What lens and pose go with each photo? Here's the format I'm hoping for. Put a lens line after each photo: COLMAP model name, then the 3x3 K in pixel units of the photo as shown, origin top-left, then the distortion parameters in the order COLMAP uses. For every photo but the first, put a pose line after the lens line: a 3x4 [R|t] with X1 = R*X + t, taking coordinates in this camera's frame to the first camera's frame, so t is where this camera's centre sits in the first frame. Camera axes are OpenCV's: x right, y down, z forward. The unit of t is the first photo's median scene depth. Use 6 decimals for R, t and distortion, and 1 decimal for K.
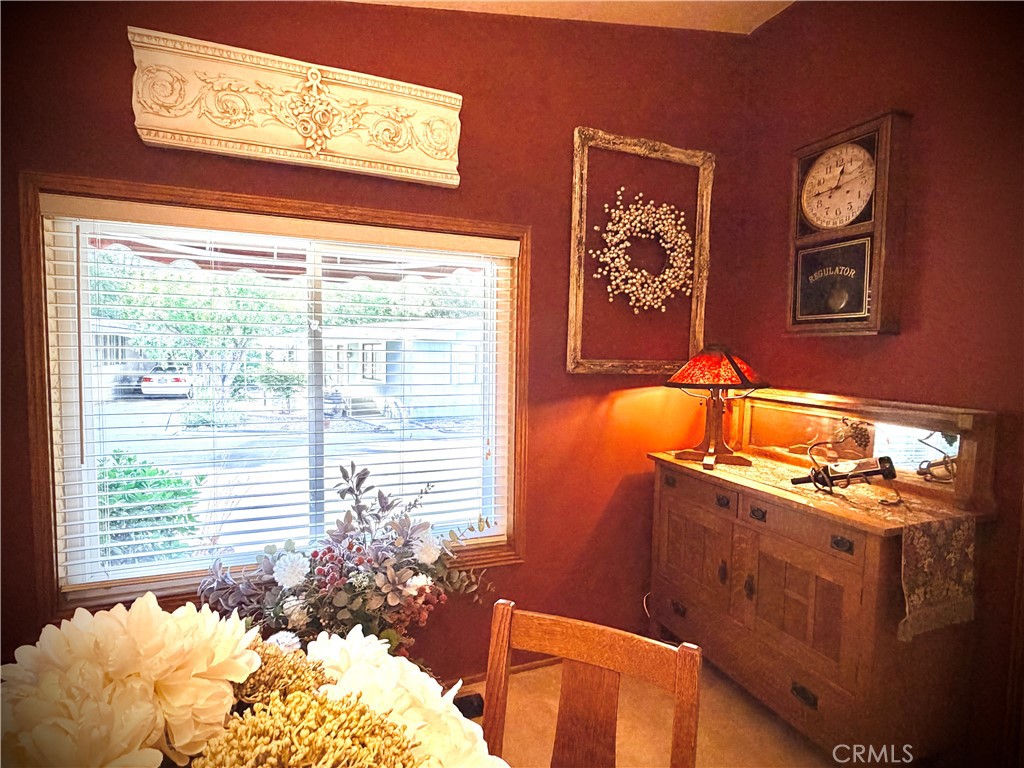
lens RADIAL K [[538.2, 0, 512.0], [0, 538.2, 384.0], [0, 0, 1]] dist [-0.003393, -0.002095]
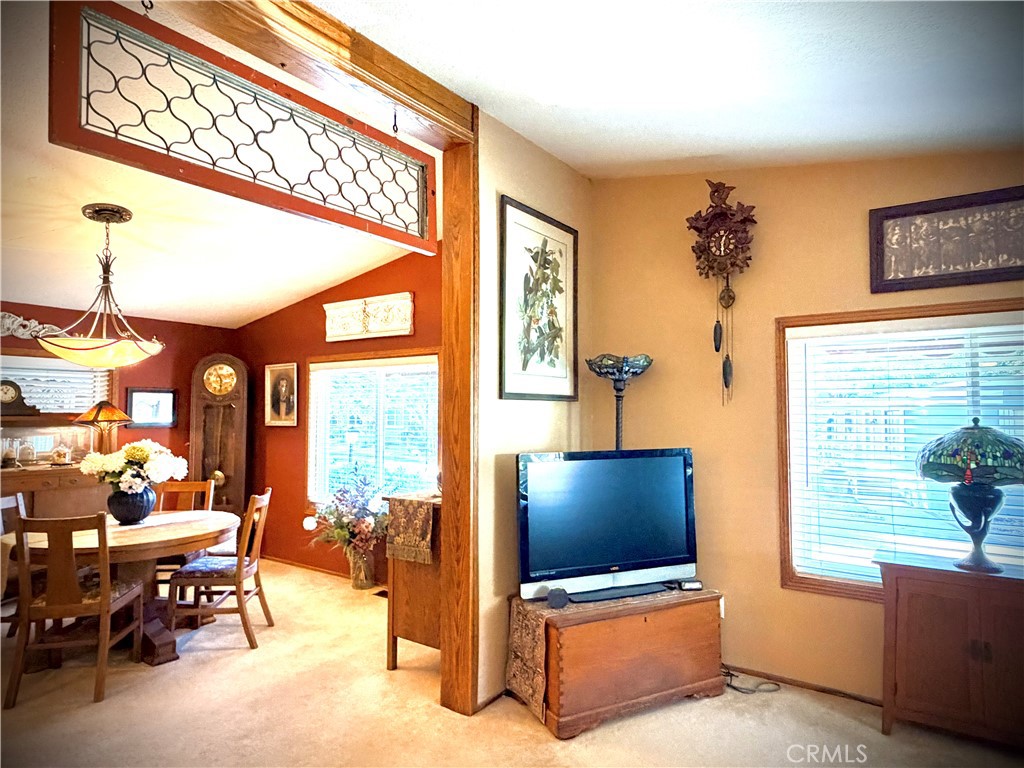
lens RADIAL K [[609.4, 0, 512.0], [0, 609.4, 384.0], [0, 0, 1]] dist [-0.003380, 0.001505]
pose [[0.538608, -0.061307, -0.840323, 2.294439], [-0.050637, 0.993191, -0.104916, 0.052402], [0.841034, 0.099060, 0.531836, 0.122340]]
